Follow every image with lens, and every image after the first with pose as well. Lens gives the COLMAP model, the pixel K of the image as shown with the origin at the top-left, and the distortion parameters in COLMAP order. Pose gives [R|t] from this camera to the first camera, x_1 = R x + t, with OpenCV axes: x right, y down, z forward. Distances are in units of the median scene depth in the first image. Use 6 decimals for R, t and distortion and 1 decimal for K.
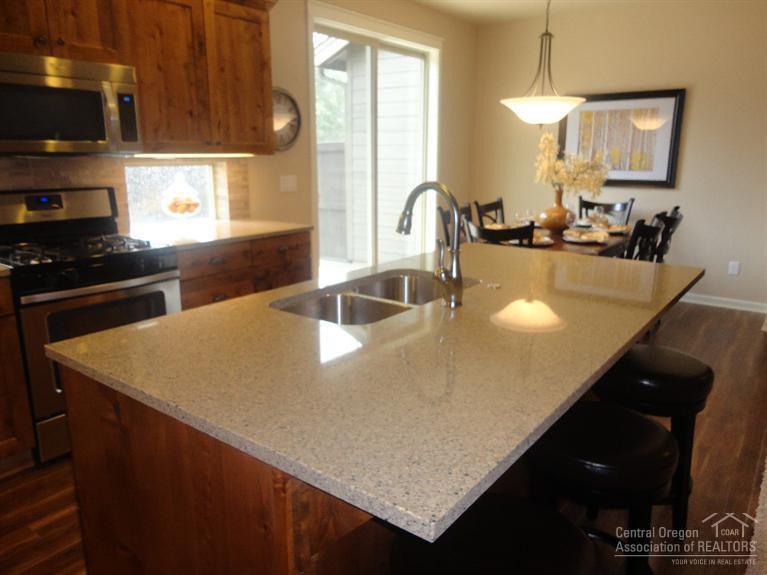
lens RADIAL K [[558.3, 0, 383.7], [0, 558.3, 285.4], [0, 0, 1]] dist [-0.008258, 0.005301]
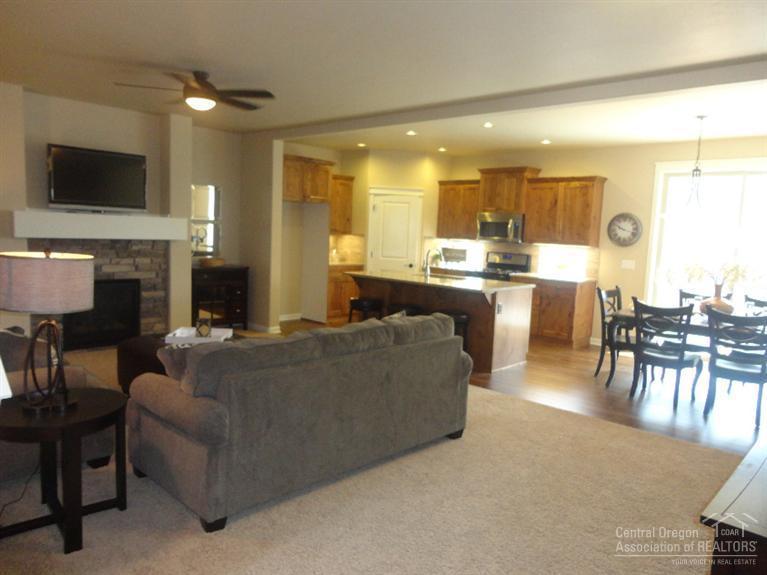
lens RADIAL K [[558.3, 0, 383.7], [0, 558.3, 286.8], [0, 0, 1]] dist [-0.008258, 0.005301]
pose [[-0.141493, 0.110123, -0.983795, 2.169673], [-0.257399, 0.955519, 0.143978, -0.219989], [0.955890, 0.273599, -0.106853, 0.606206]]
